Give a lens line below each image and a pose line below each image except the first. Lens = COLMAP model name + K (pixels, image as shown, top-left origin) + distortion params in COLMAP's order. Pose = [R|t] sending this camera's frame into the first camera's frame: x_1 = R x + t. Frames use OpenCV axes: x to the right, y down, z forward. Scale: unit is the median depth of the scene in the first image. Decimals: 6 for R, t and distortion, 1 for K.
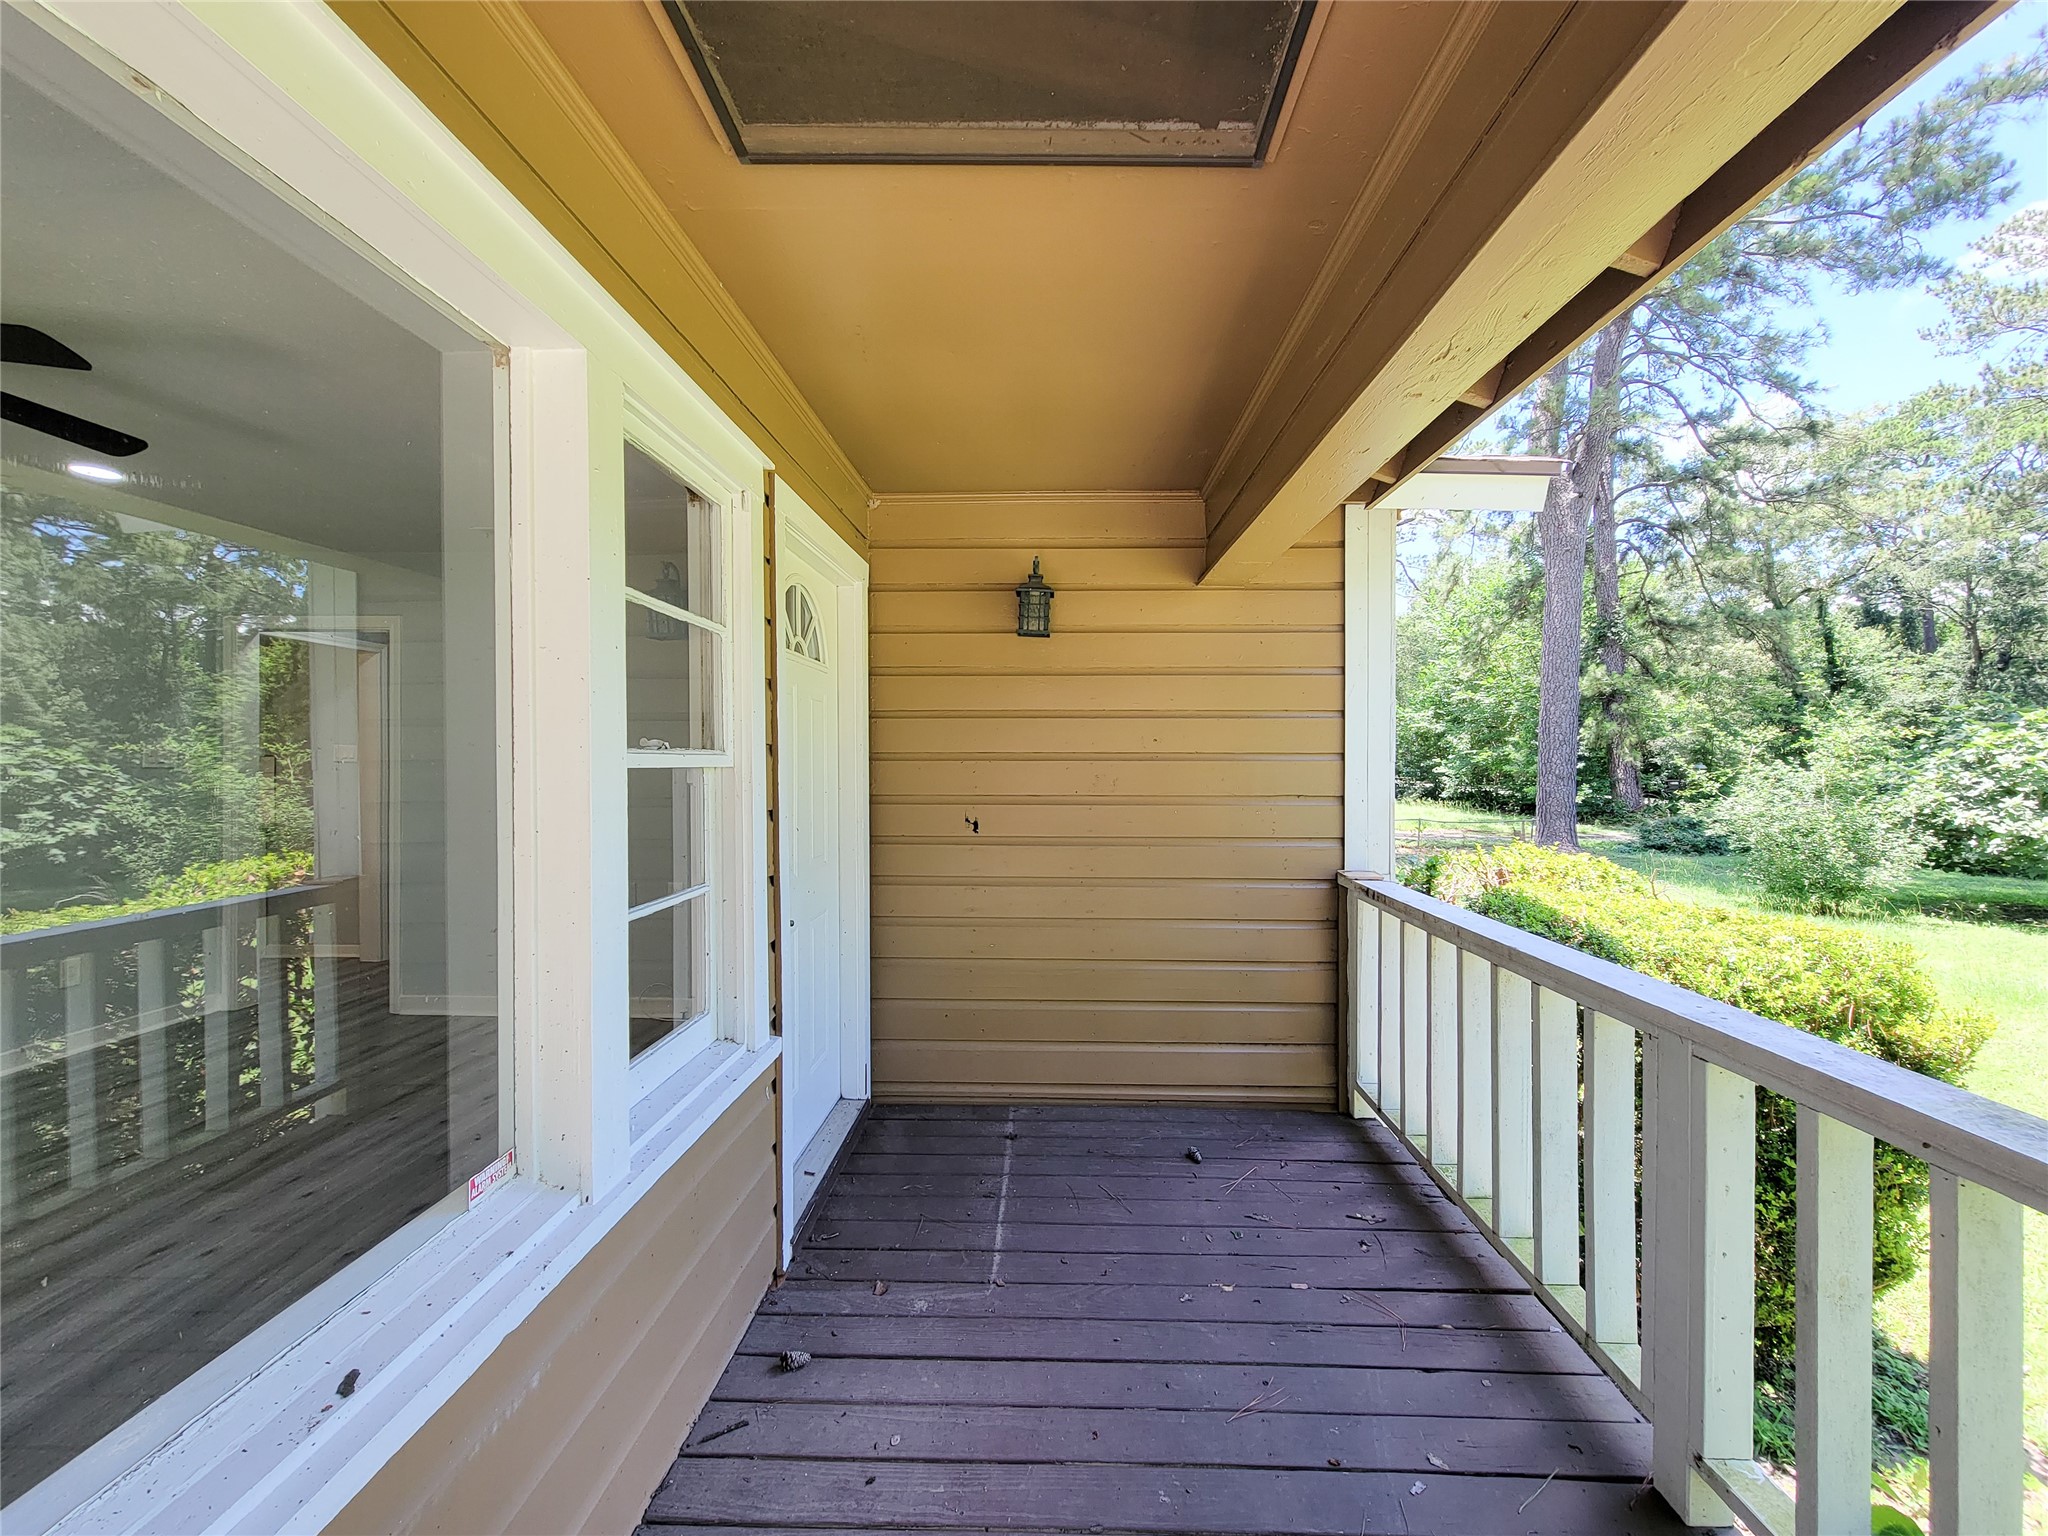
lens RADIAL K [[824.0, 0, 1030.7], [0, 824.0, 767.2], [0, 0, 1]] dist [0.001938, -0.000678]
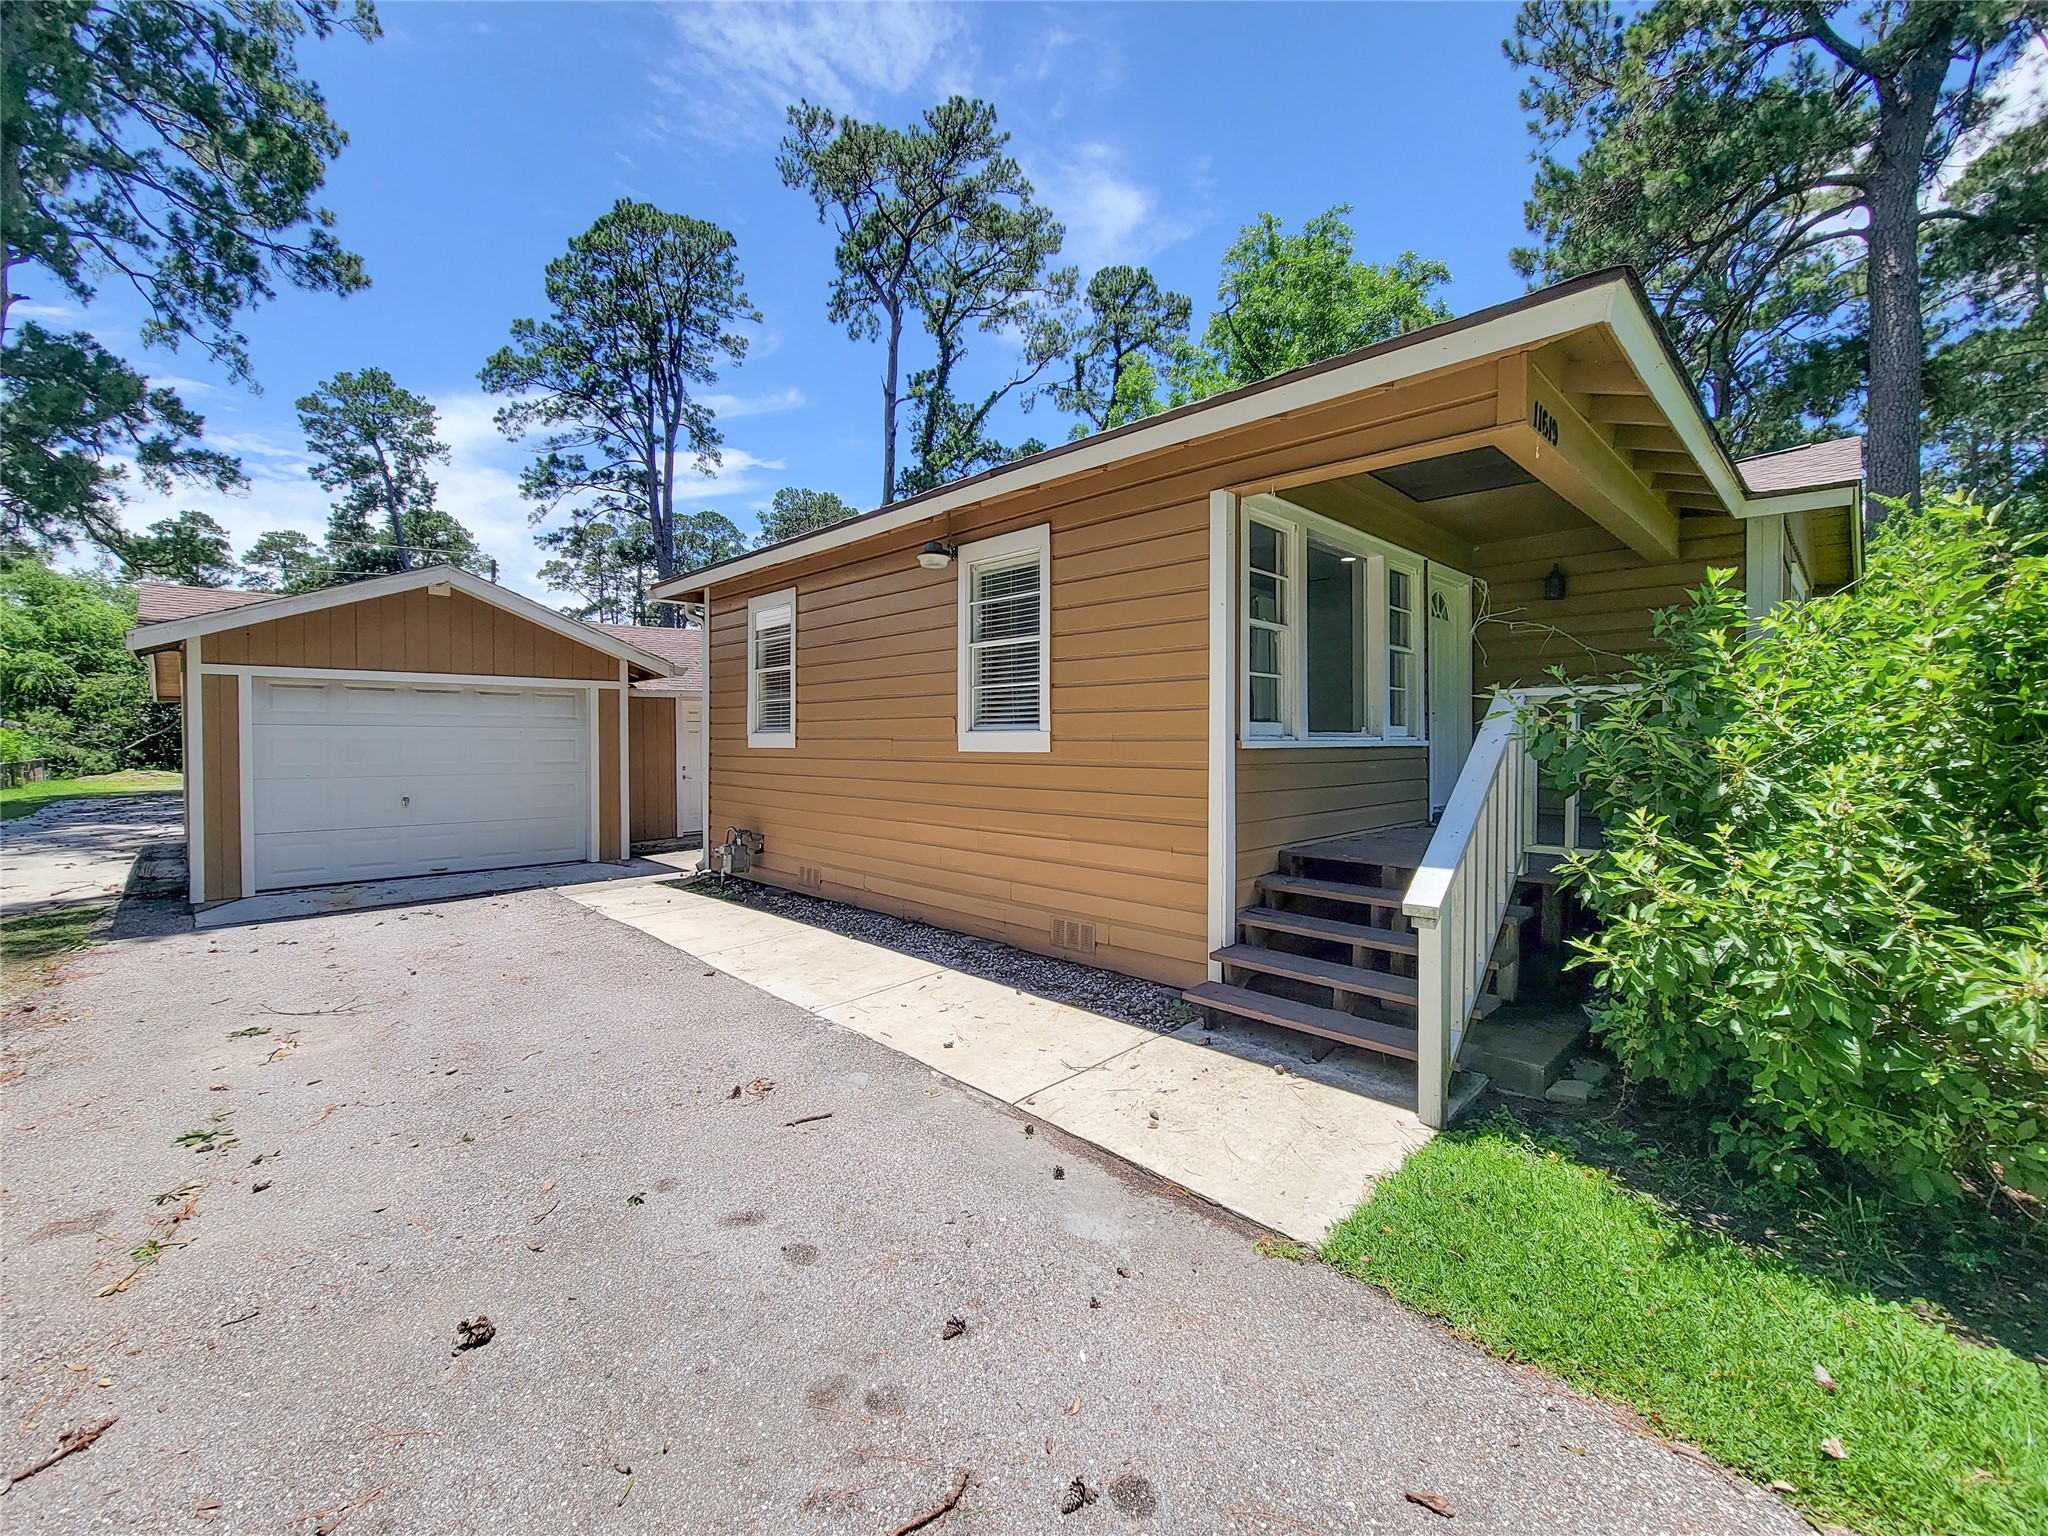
lens RADIAL K [[824.0, 0, 1027.8], [0, 824.0, 752.2], [0, 0, 1]] dist [0.001938, -0.000678]
pose [[0.725749, 0.009392, -0.687895, 0.550118], [-0.002954, 0.999940, 0.010536, 0.257568], [0.687953, -0.005614, 0.725733, -1.740811]]
